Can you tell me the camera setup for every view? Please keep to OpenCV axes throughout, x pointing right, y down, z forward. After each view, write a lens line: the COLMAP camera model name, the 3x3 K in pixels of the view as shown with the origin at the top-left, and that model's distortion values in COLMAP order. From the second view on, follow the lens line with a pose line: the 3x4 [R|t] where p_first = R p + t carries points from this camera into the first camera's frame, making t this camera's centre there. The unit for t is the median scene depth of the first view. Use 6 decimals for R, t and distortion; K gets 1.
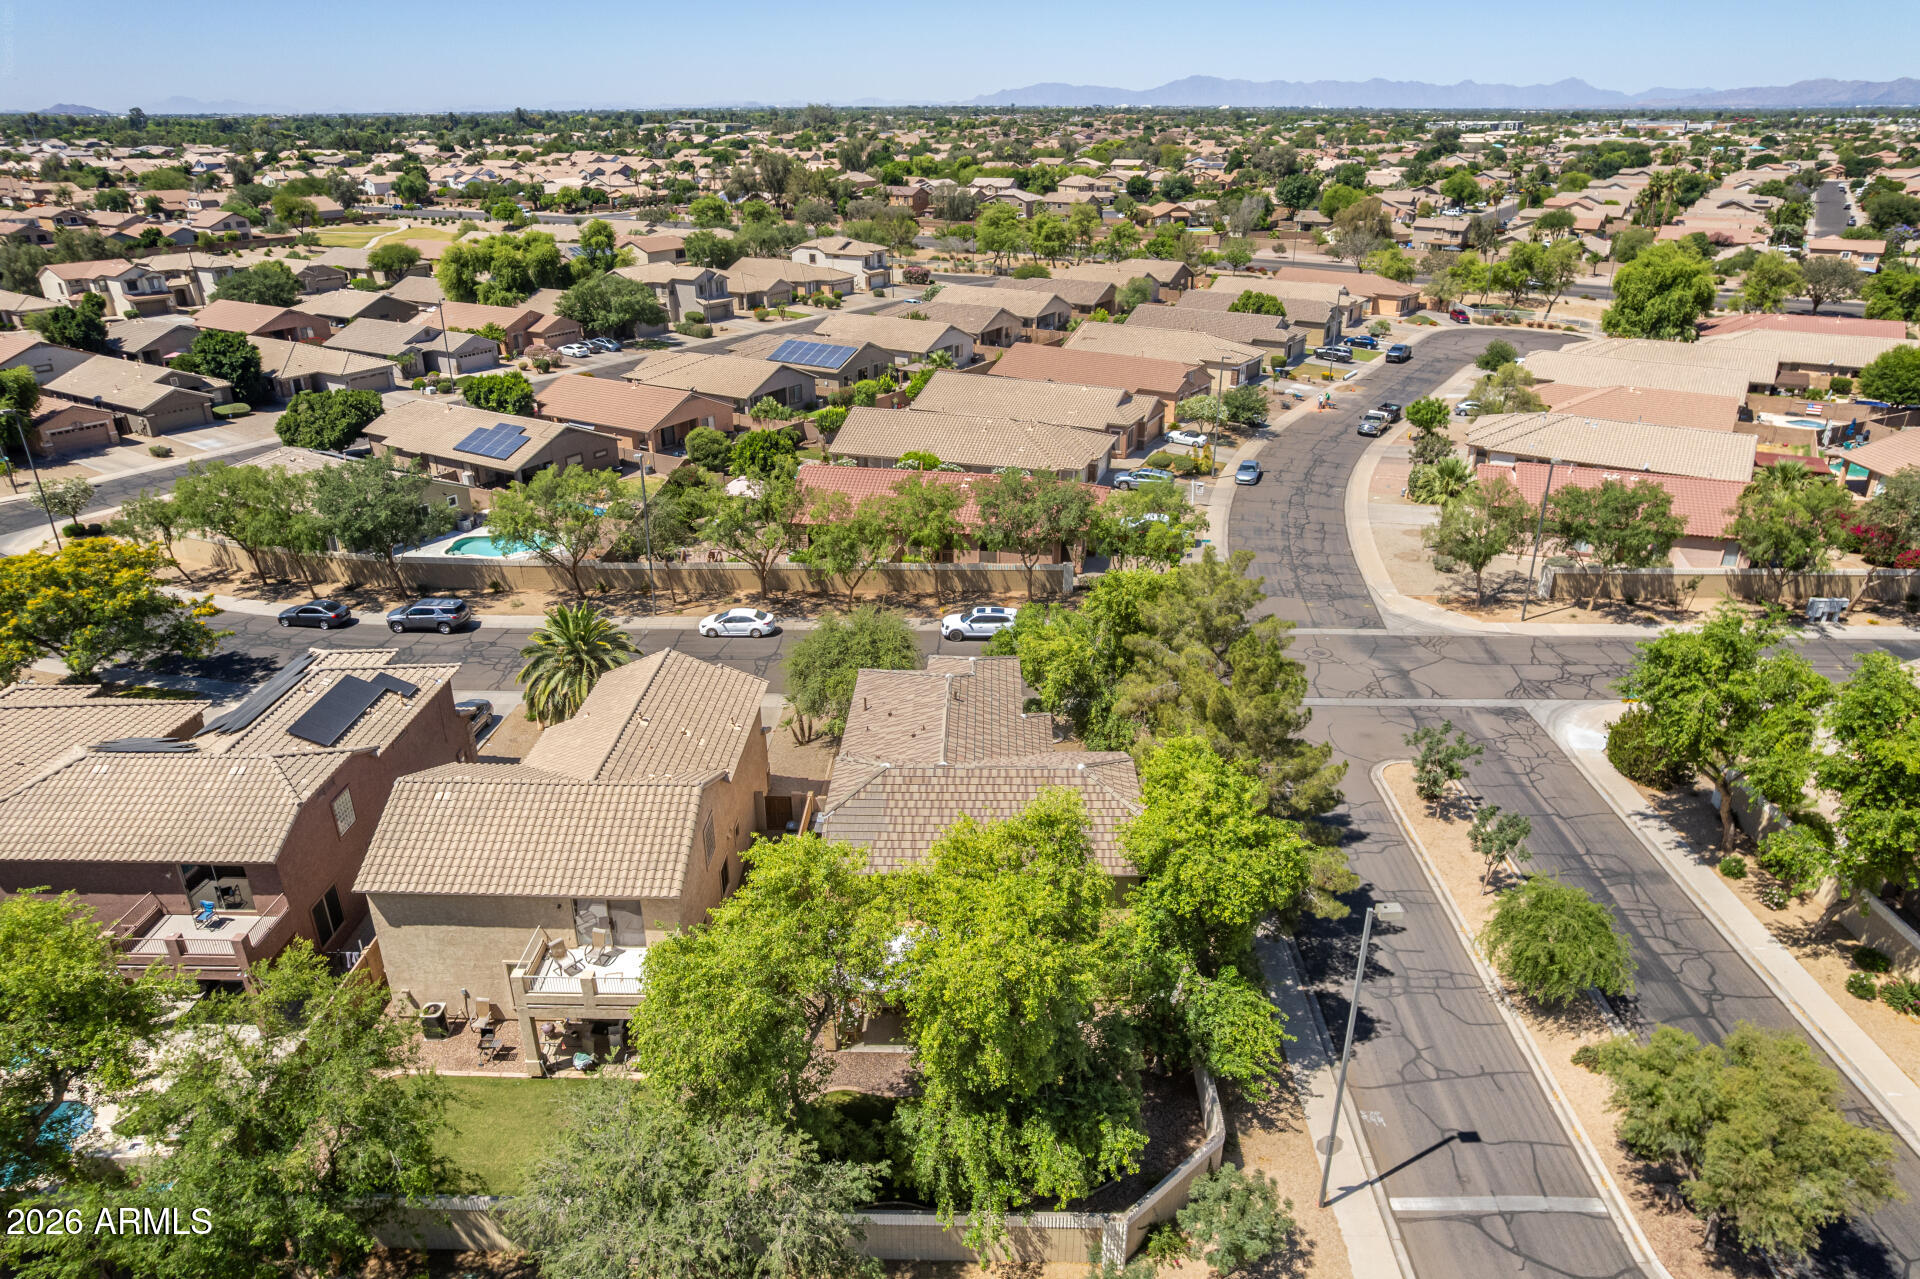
lens RADIAL K [[1226.4, 0, 963.3], [0, 1226.4, 643.6], [0, 0, 1]] dist [-0.081217, 0.073644]
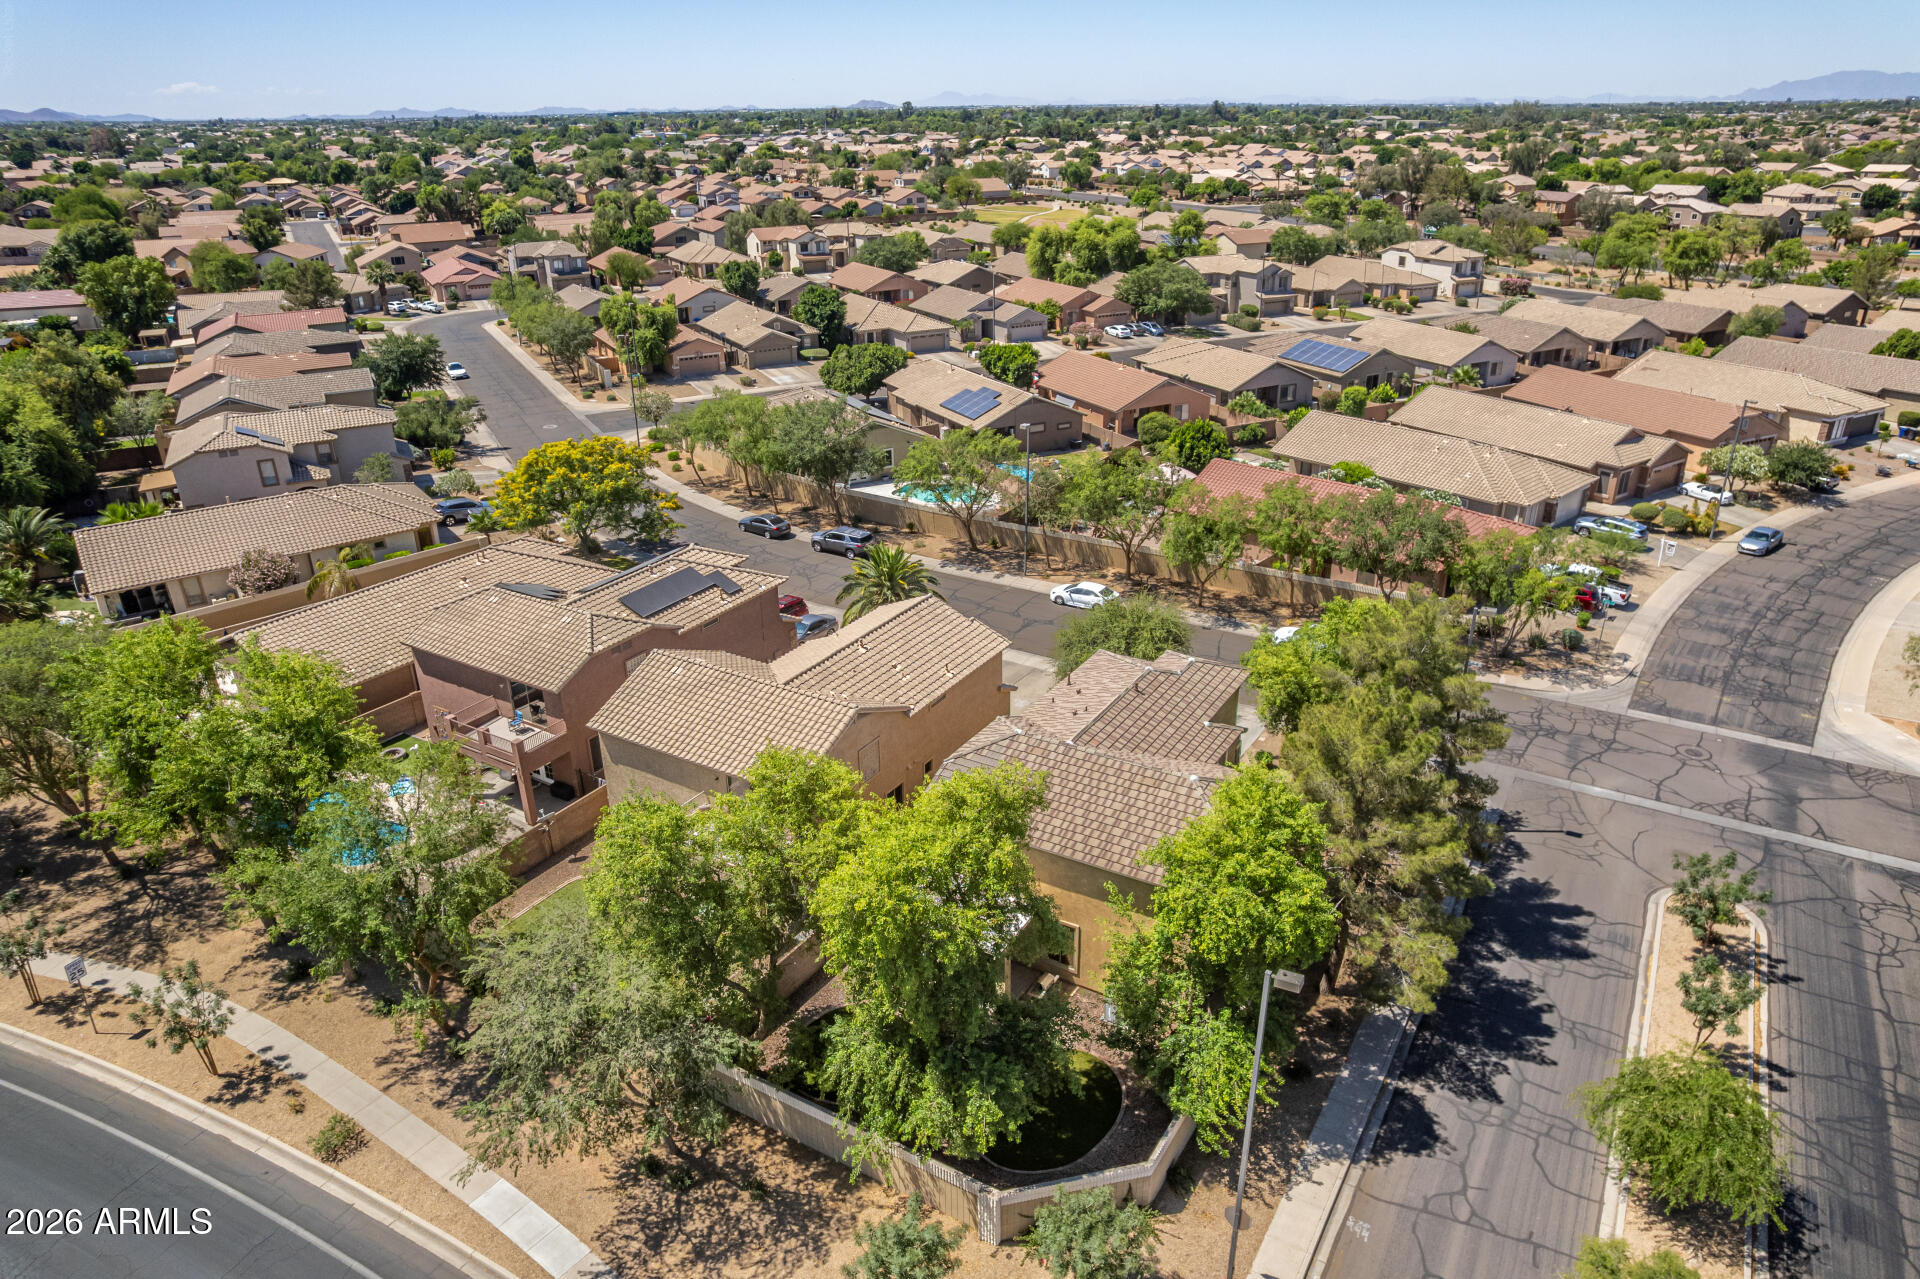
lens RADIAL K [[1226.4, 0, 963.3], [0, 1226.4, 643.6], [0, 0, 1]] dist [-0.081217, 0.073644]
pose [[0.866937, 0.196294, -0.458136, 0.131307], [-0.194342, 0.979557, 0.051949, -0.006768], [0.458968, 0.043999, 0.887363, 0.017482]]
